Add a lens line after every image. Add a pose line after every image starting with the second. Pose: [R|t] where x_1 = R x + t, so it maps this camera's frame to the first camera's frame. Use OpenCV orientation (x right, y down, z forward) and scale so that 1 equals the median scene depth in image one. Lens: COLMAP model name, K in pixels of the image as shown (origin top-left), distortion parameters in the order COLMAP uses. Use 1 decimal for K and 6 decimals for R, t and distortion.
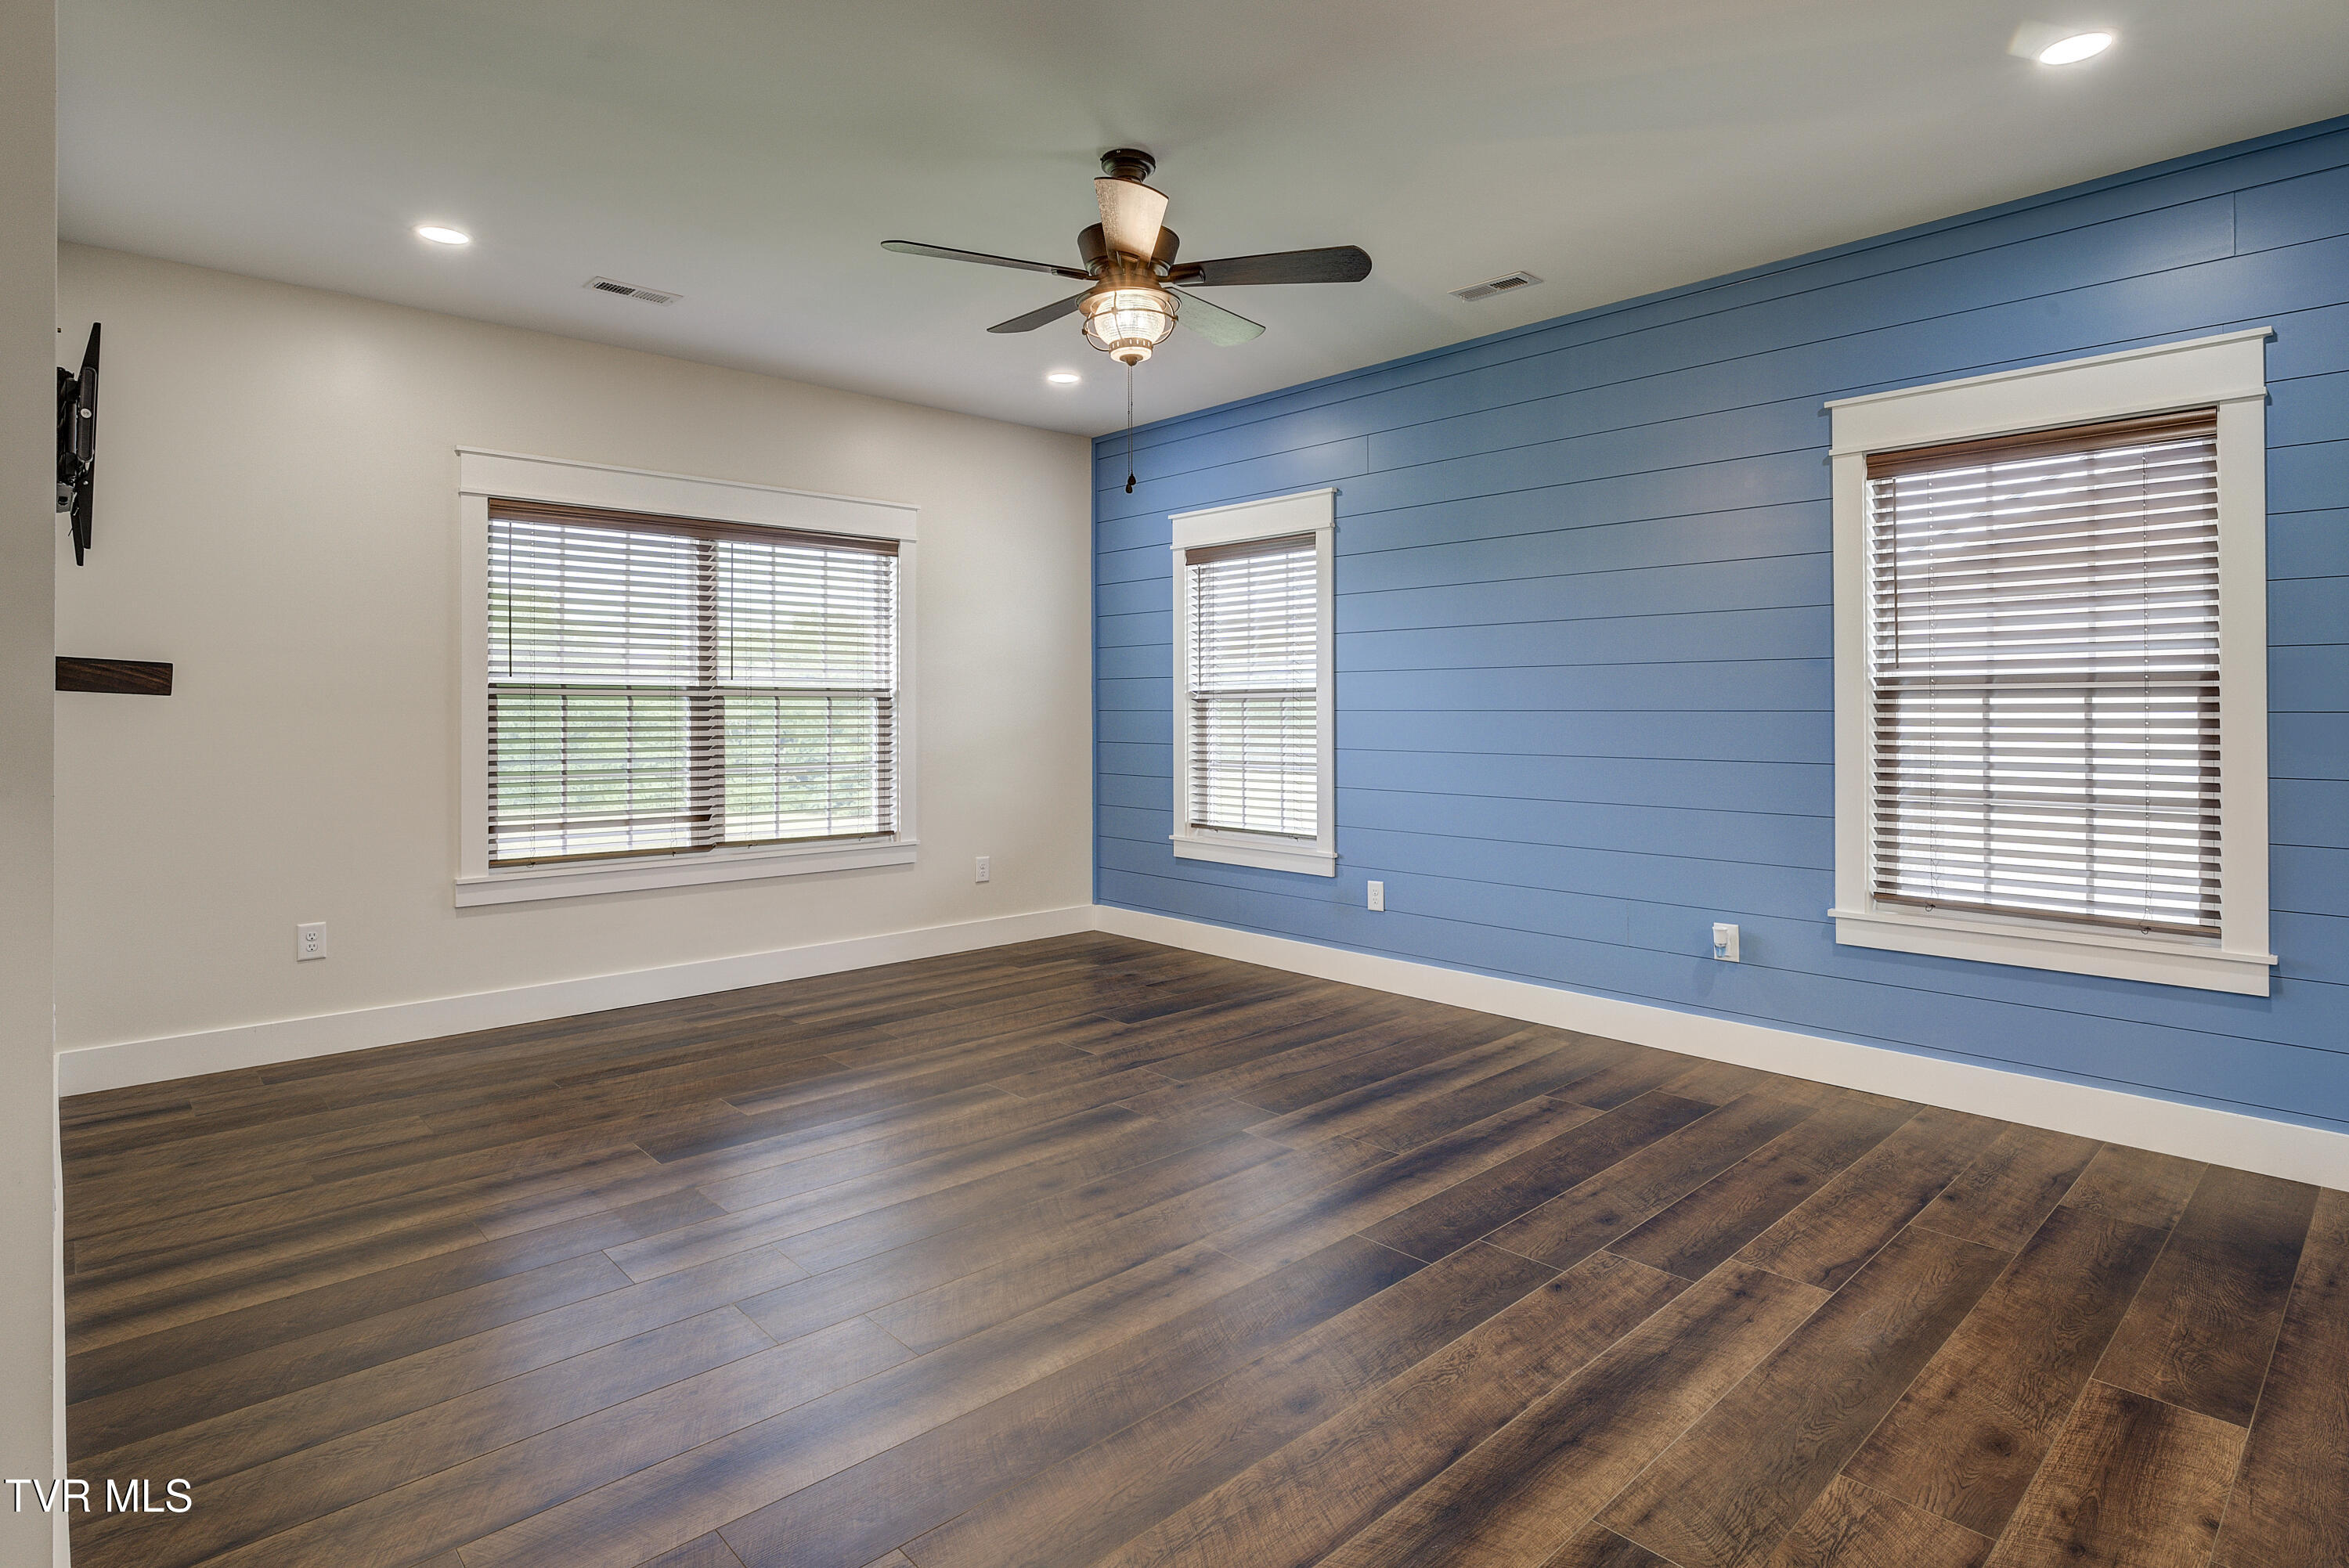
lens RADIAL K [[1163.8, 0, 1176.6], [0, 1163.8, 704.7], [0, 0, 1]] dist [-0.006096, -0.000792]
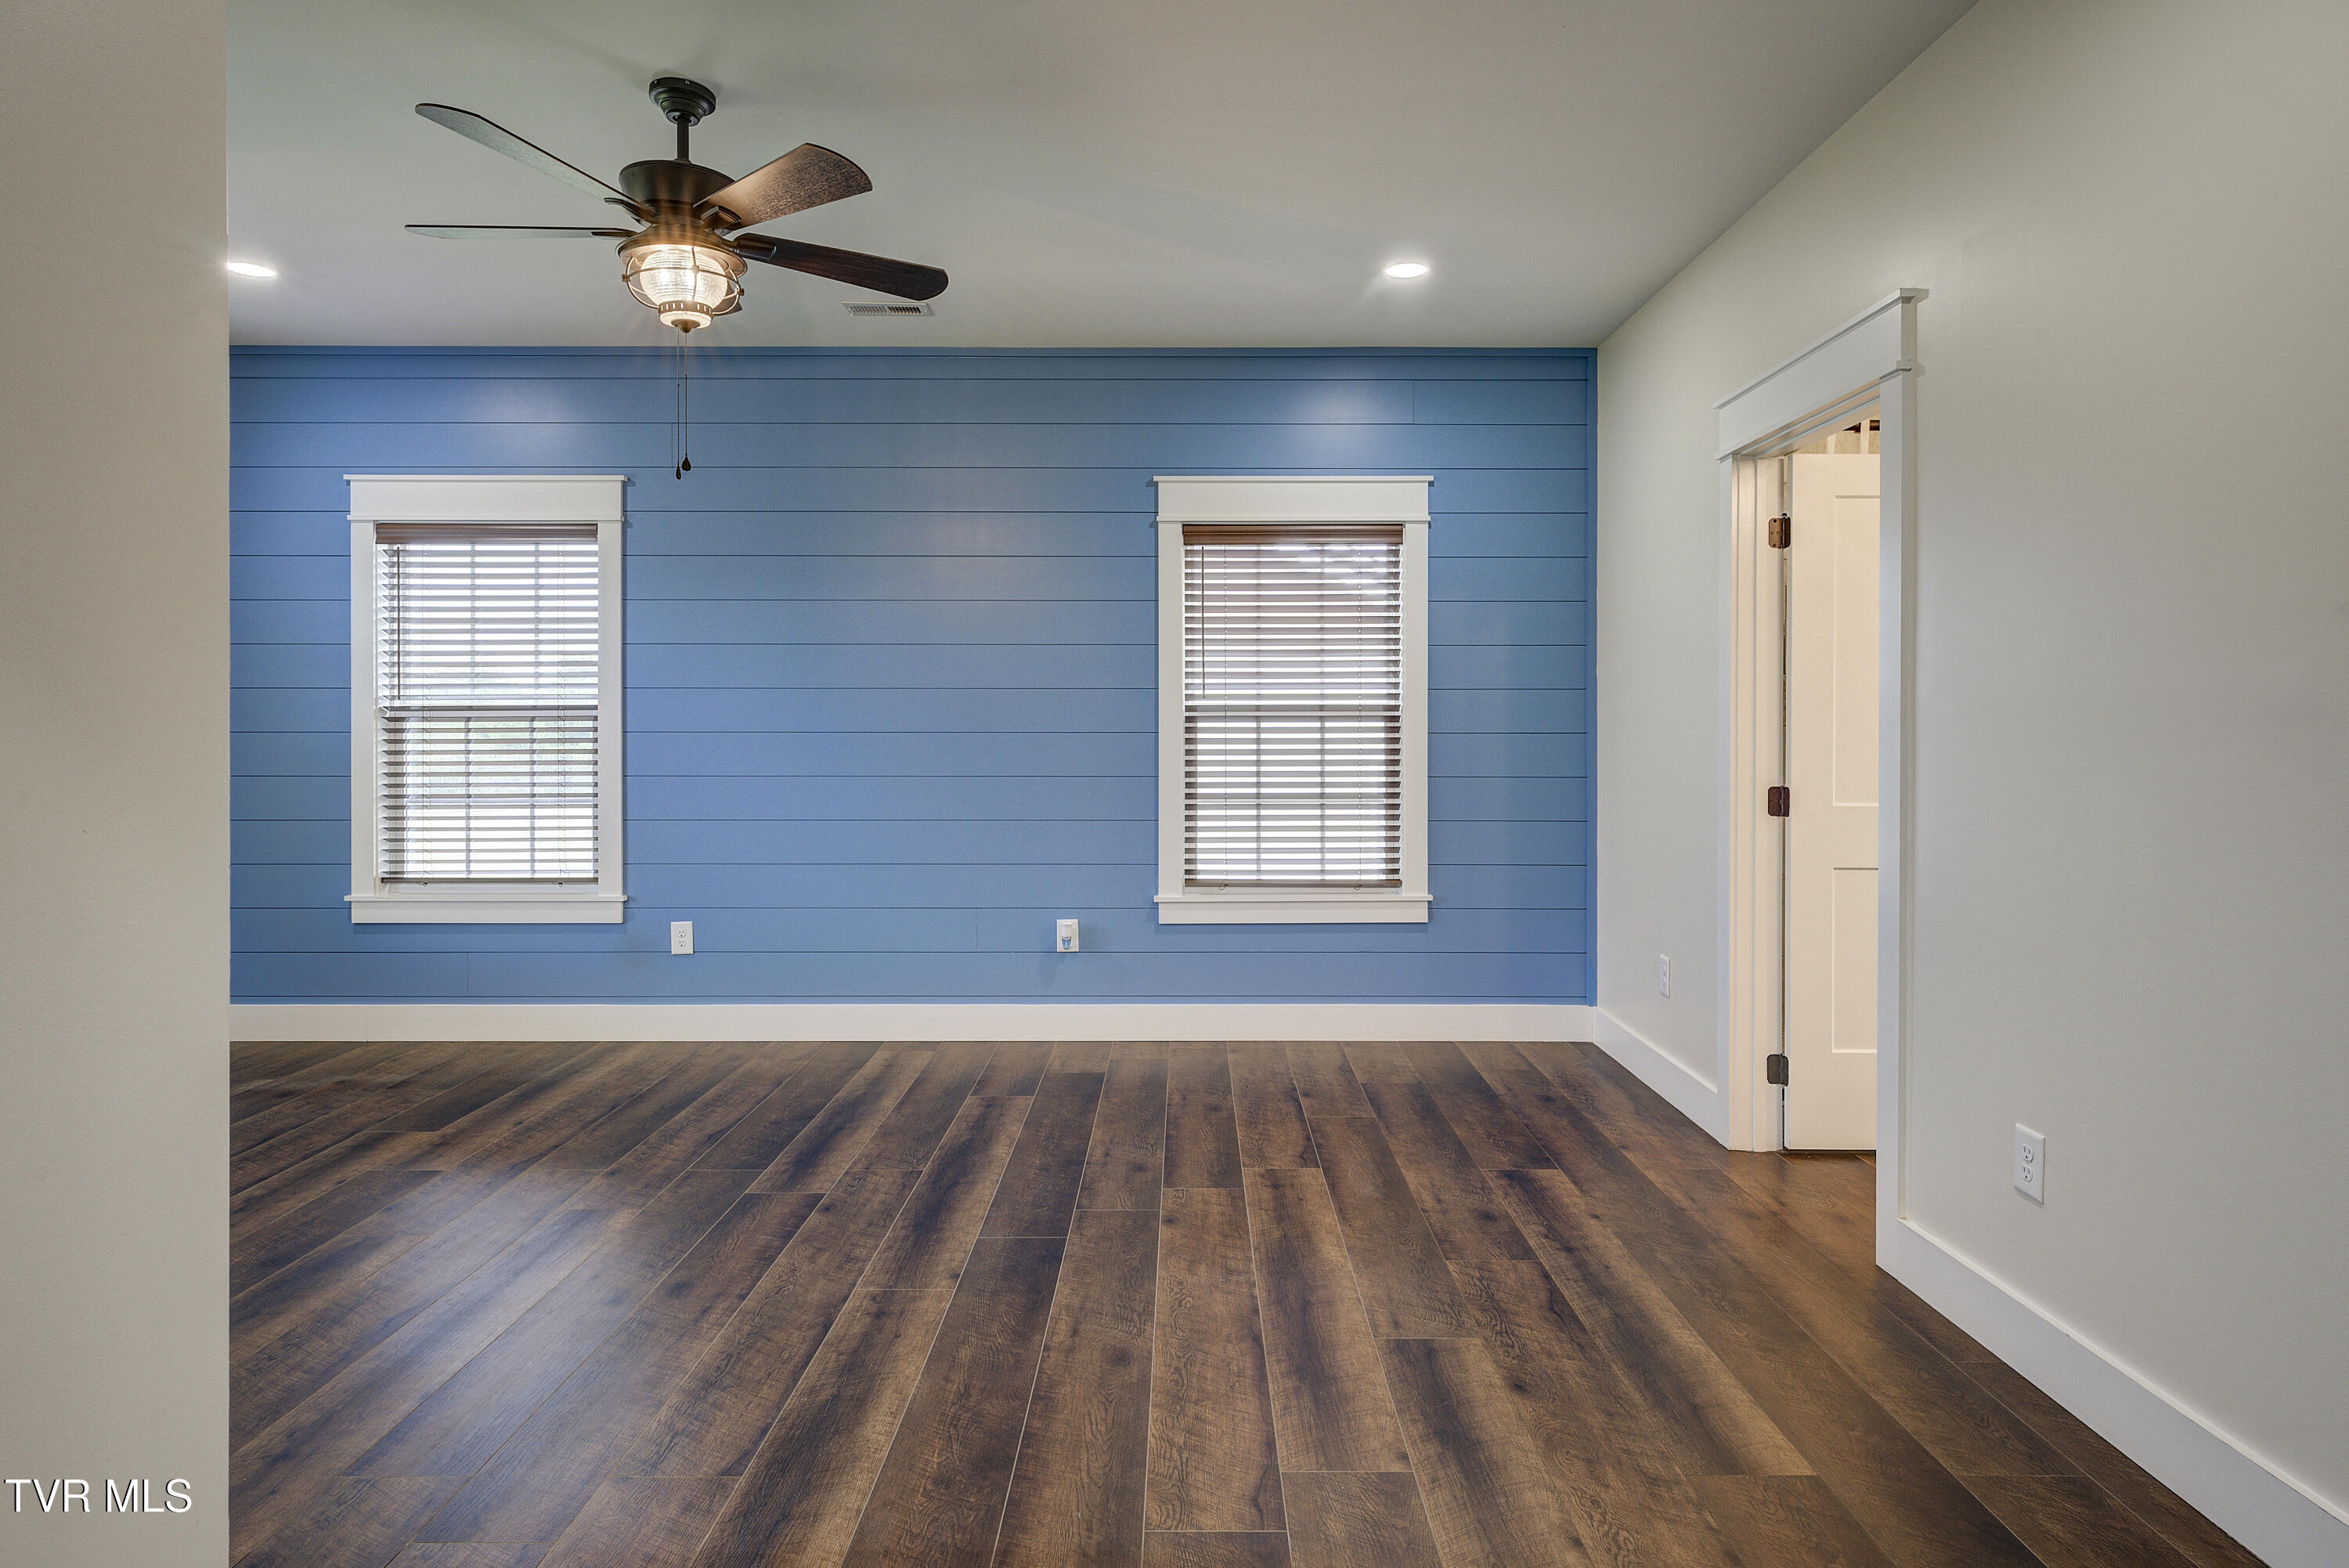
lens RADIAL K [[1289.5, 0, 1125.1], [0, 1289.5, 733.7], [0, 0, 1]] dist [0.002961, 0.000226]
pose [[0.708537, 0.000521, 0.705674, -0.322770], [-0.003683, 0.999989, 0.002960, 0.002468], [-0.705664, -0.004696, 0.708531, 0.056621]]
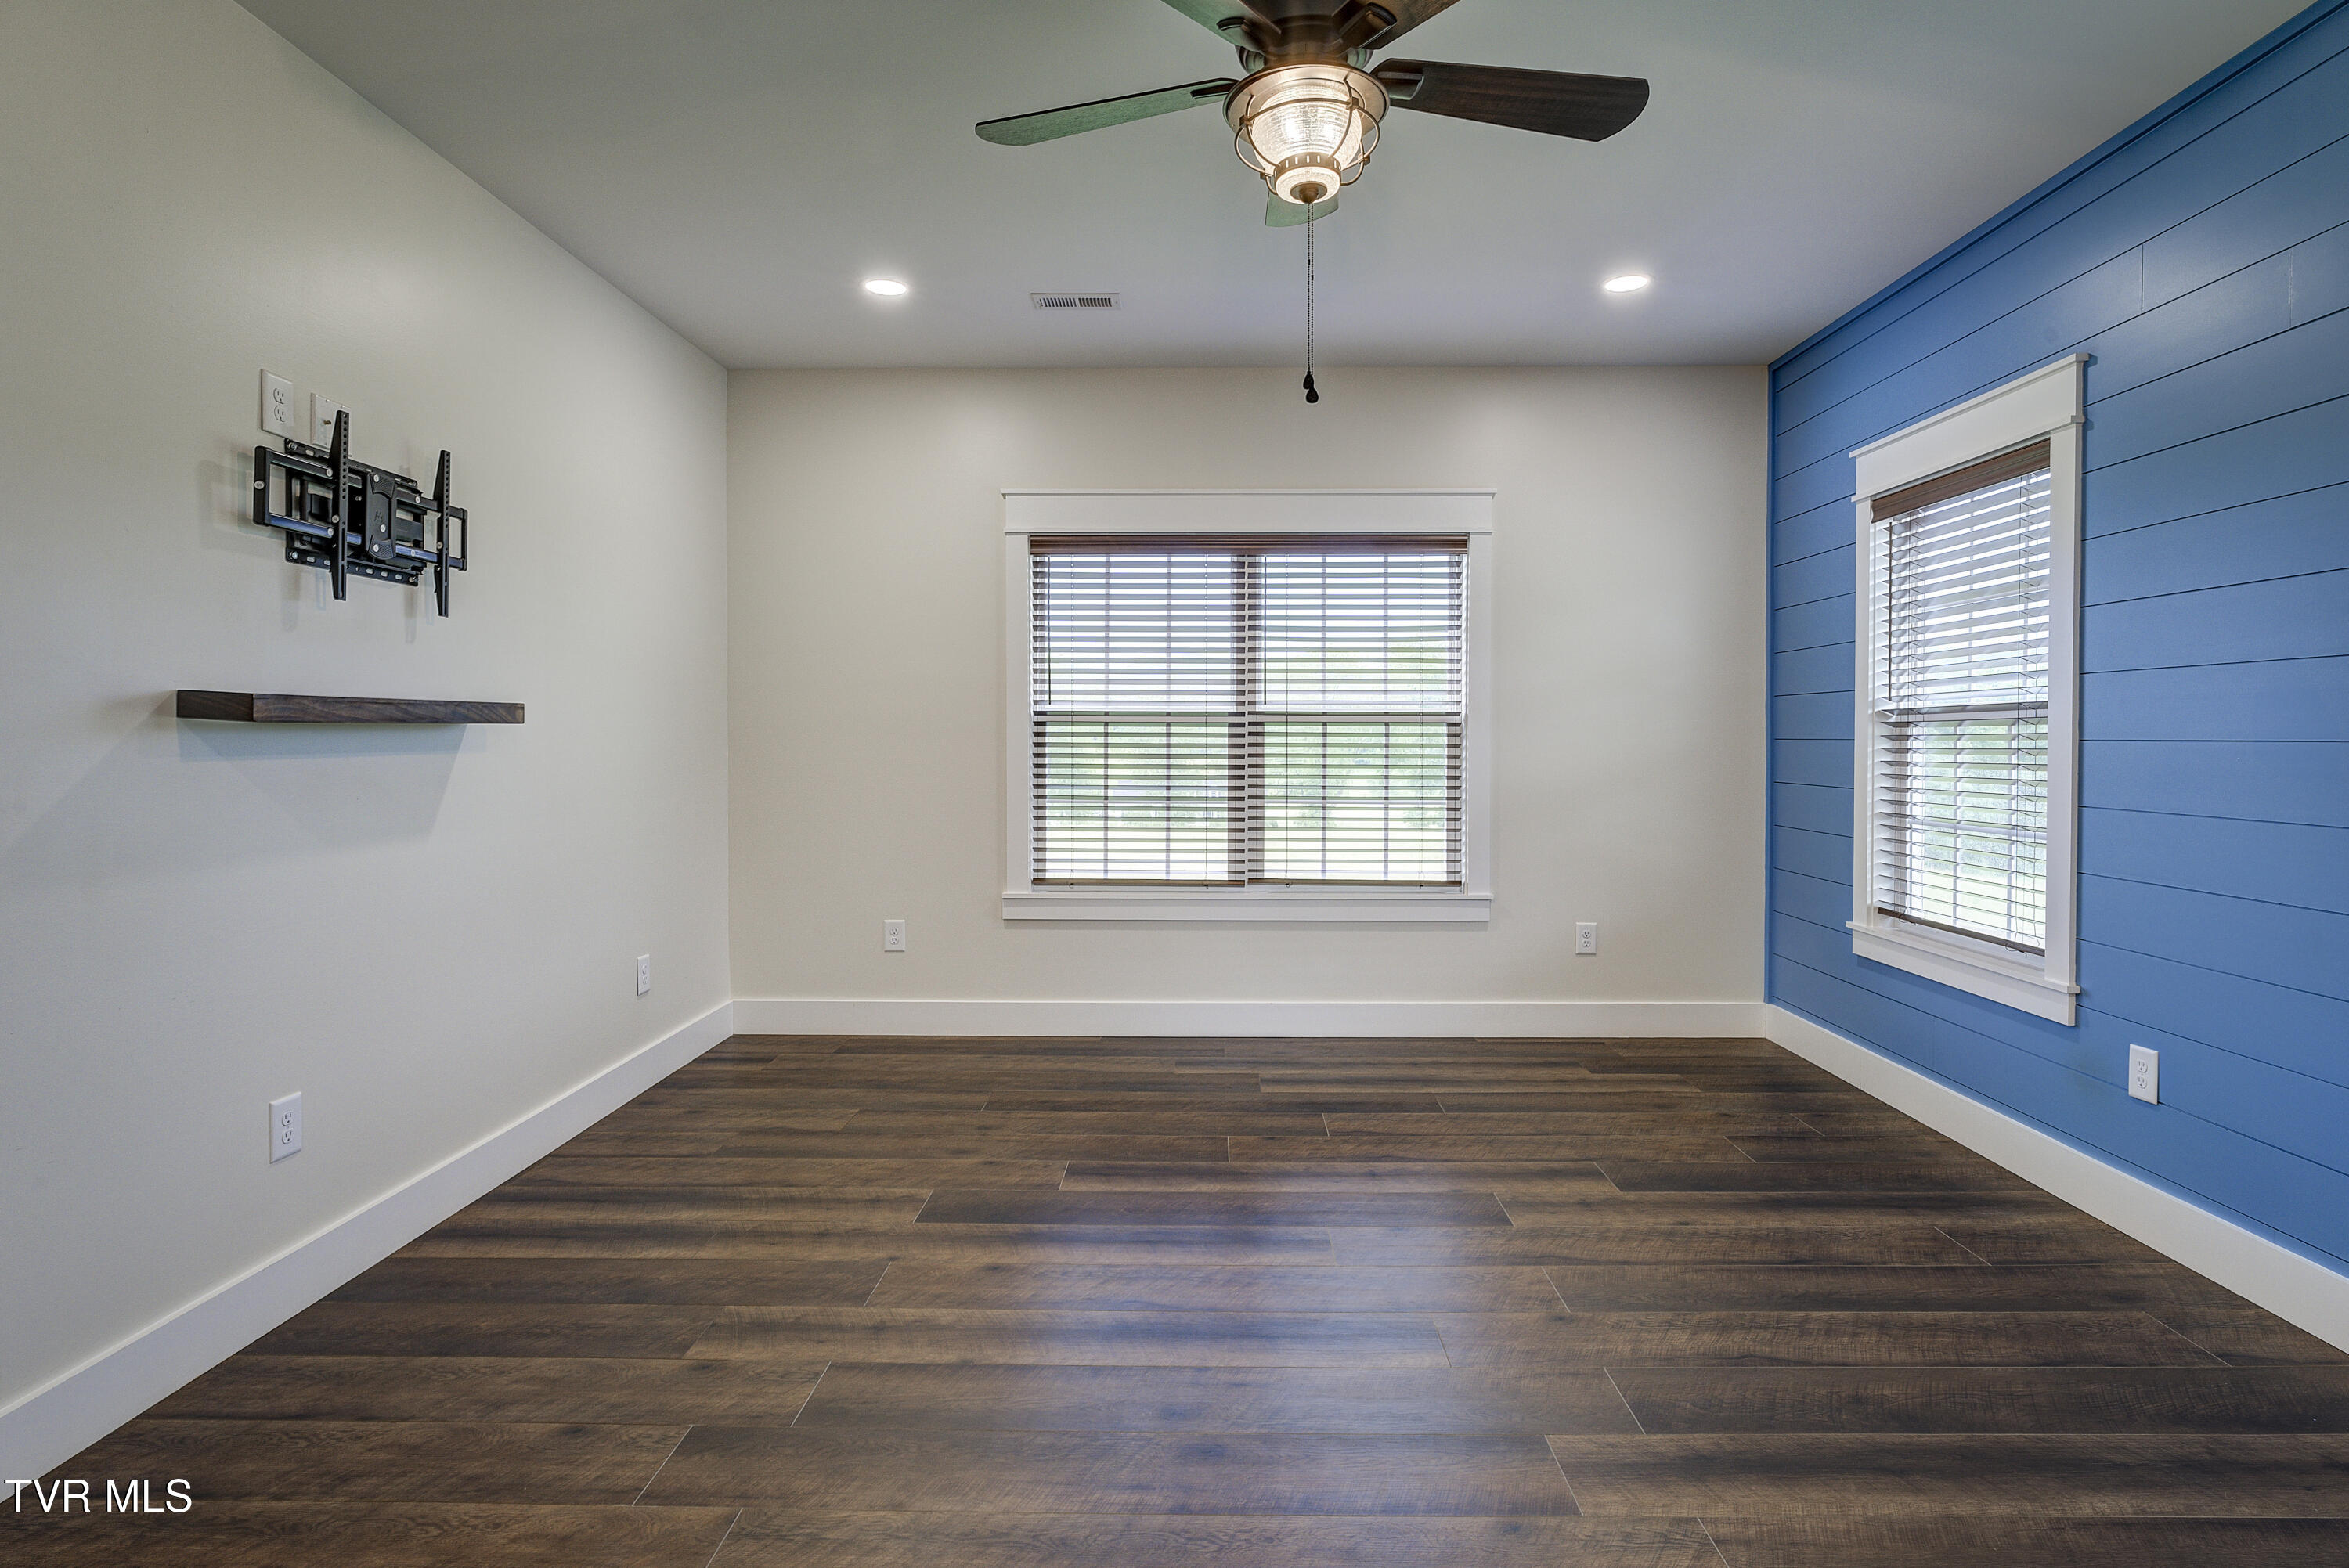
lens RADIAL K [[1167.7, 0, 1186.7], [0, 1167.7, 757.6], [0, 0, 1]] dist [-0.002284, -0.005997]
pose [[0.731014, 0.013985, -0.682219, 0.237180], [0.000593, 0.999777, 0.021130, 0.001442], [0.682362, -0.015851, 0.730843, 0.317247]]
